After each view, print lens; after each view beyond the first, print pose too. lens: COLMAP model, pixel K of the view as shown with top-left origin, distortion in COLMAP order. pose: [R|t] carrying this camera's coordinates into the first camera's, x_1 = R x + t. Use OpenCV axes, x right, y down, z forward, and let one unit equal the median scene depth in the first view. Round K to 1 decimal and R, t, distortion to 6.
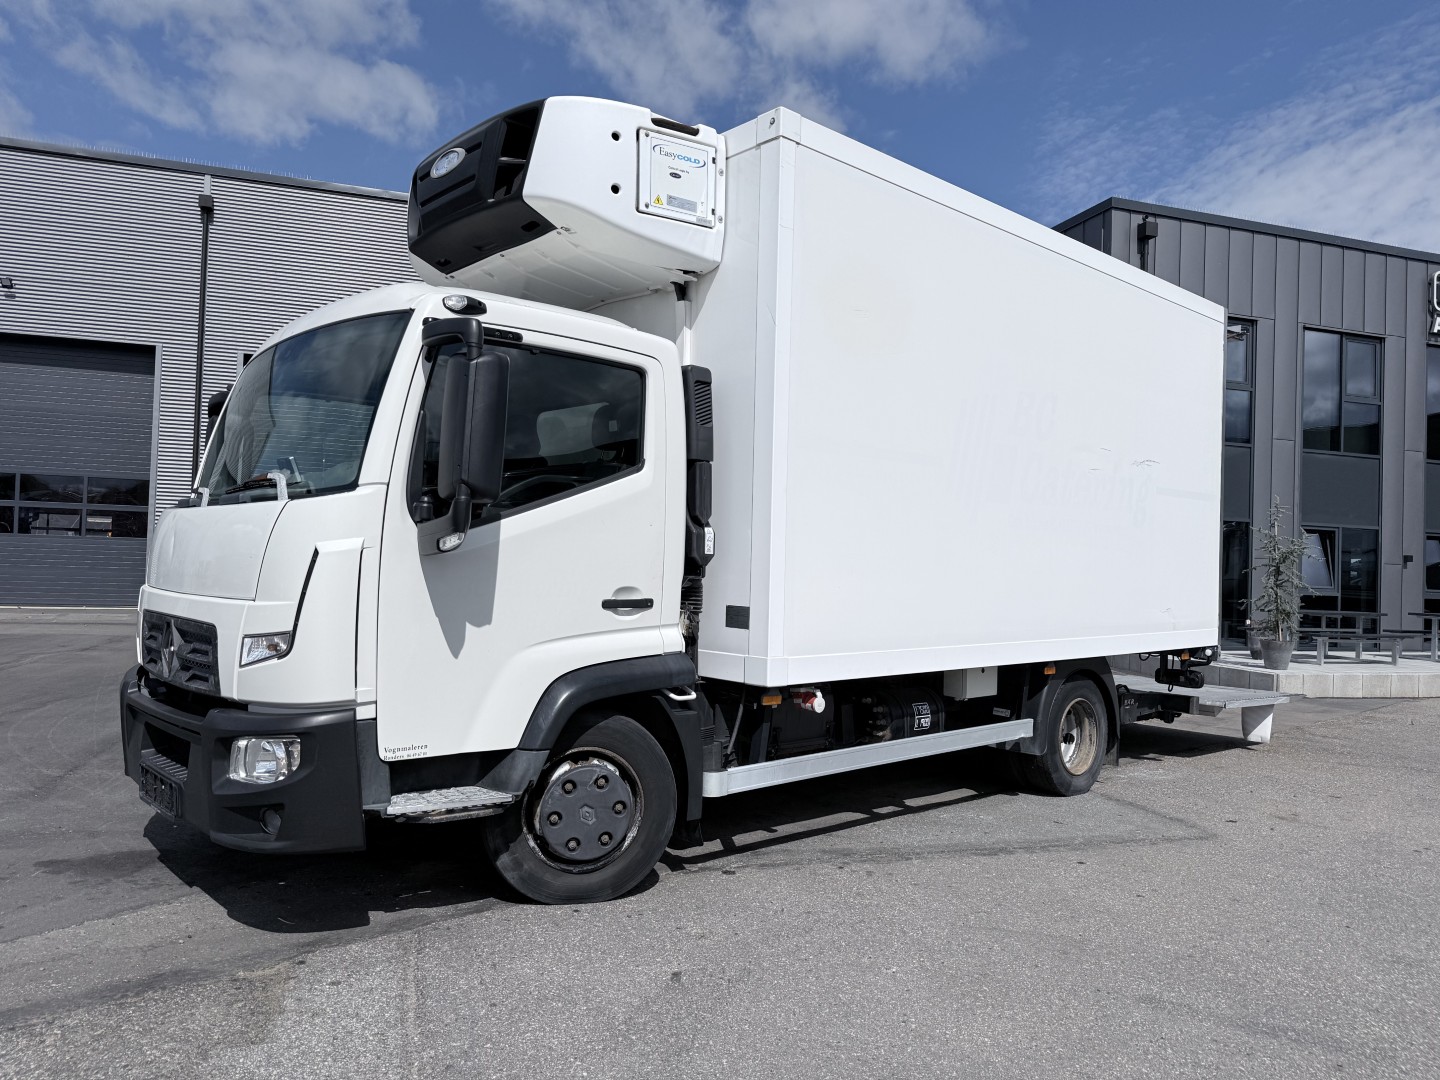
lens RADIAL K [[1014.7, 0, 714.1], [0, 1014.7, 544.1], [0, 0, 1]] dist [0.033449, -0.062796]
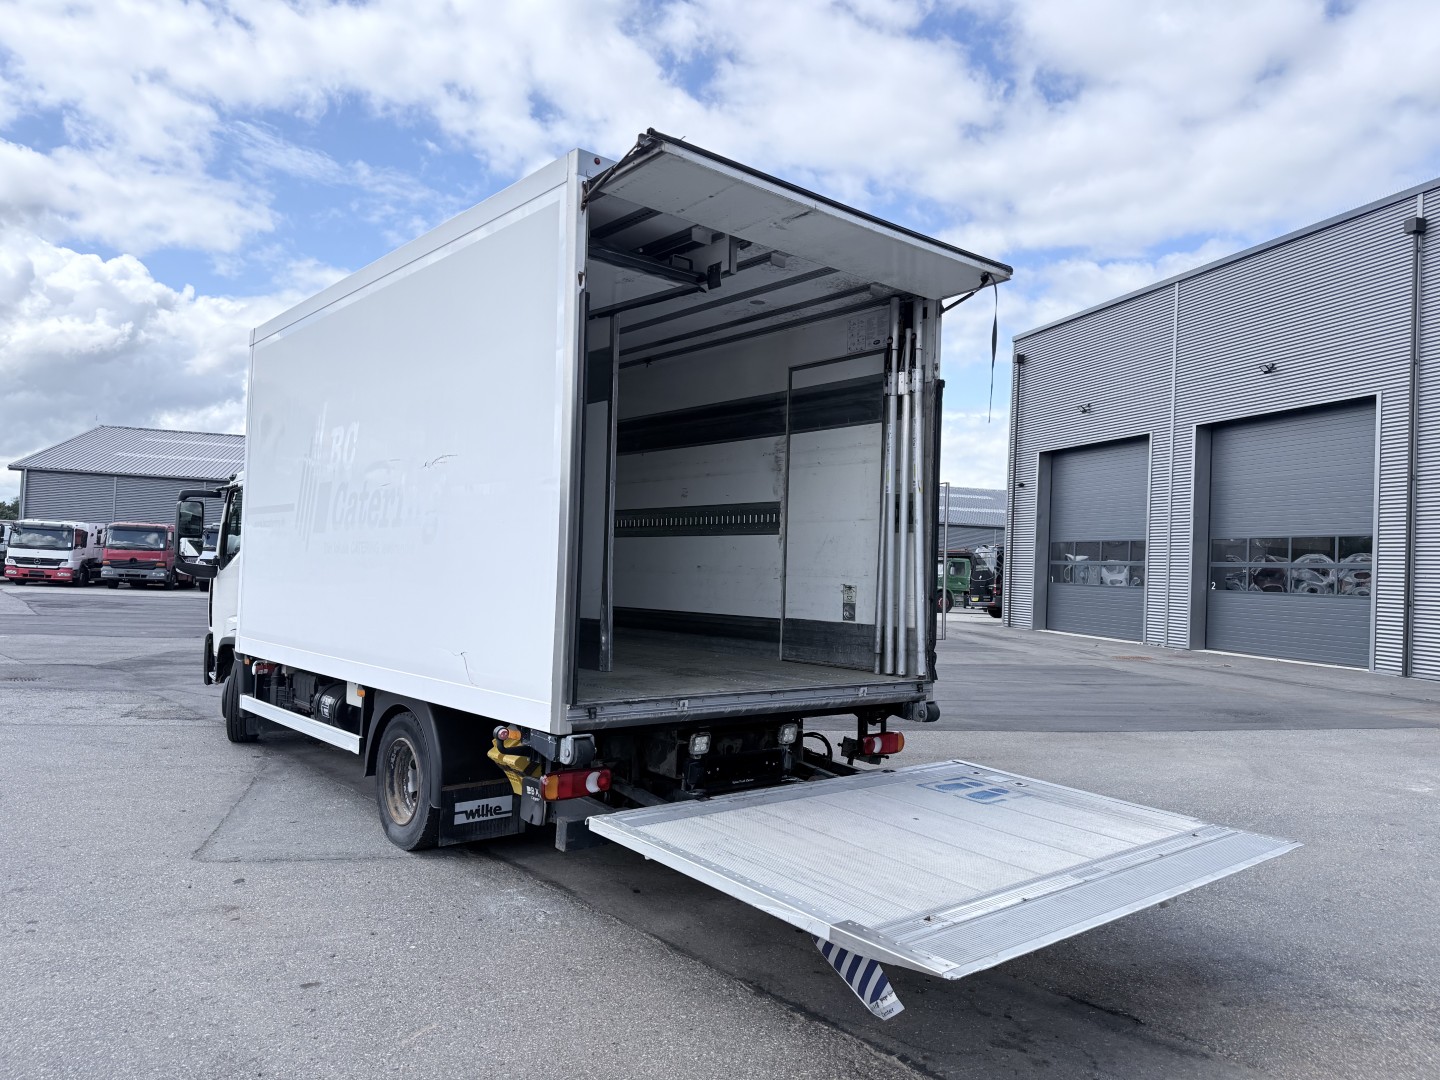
lens RADIAL K [[1012.9, 0, 716.5], [0, 1012.9, 539.3], [0, 0, 1]] dist [0.030910, -0.054558]
pose [[-0.053498, -0.064530, -0.996481, 1.346687], [-0.013017, 0.997870, -0.063921, 0.032197], [0.998483, 0.009552, -0.054224, 1.432898]]
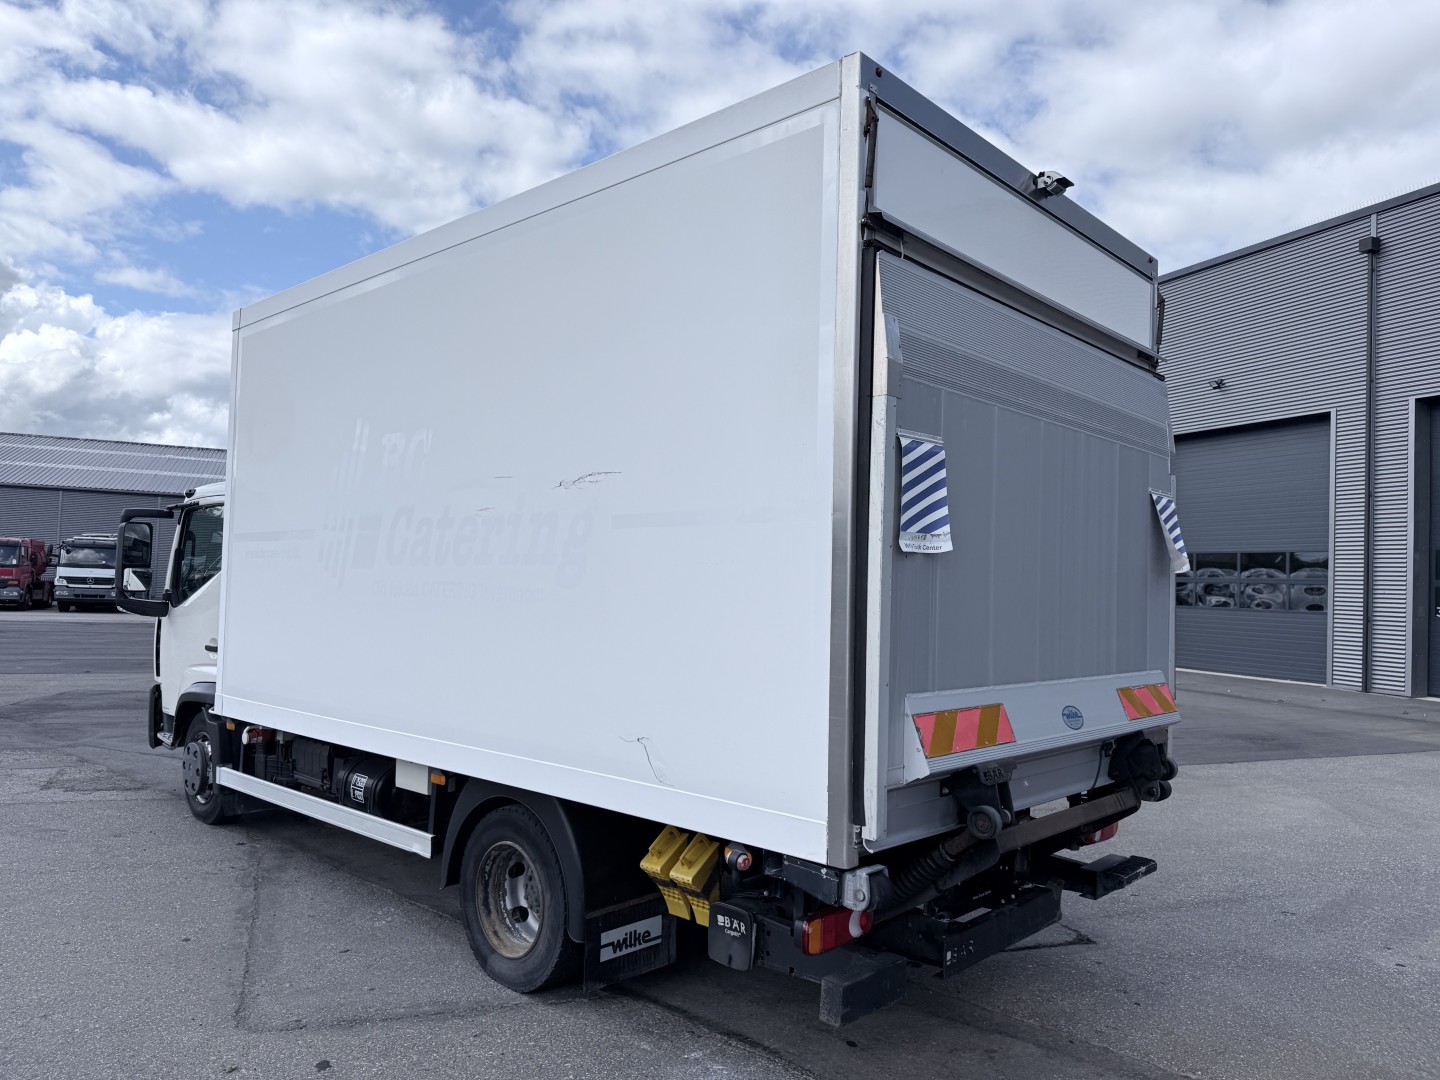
lens RADIAL K [[1014.7, 0, 714.1], [0, 1014.7, 544.1], [0, 0, 1]] dist [0.033449, -0.062796]
pose [[0.063624, -0.069582, -0.995545, 1.148594], [-0.002944, 0.997549, -0.069910, -0.001173], [0.997970, 0.007379, 0.063264, 1.186973]]
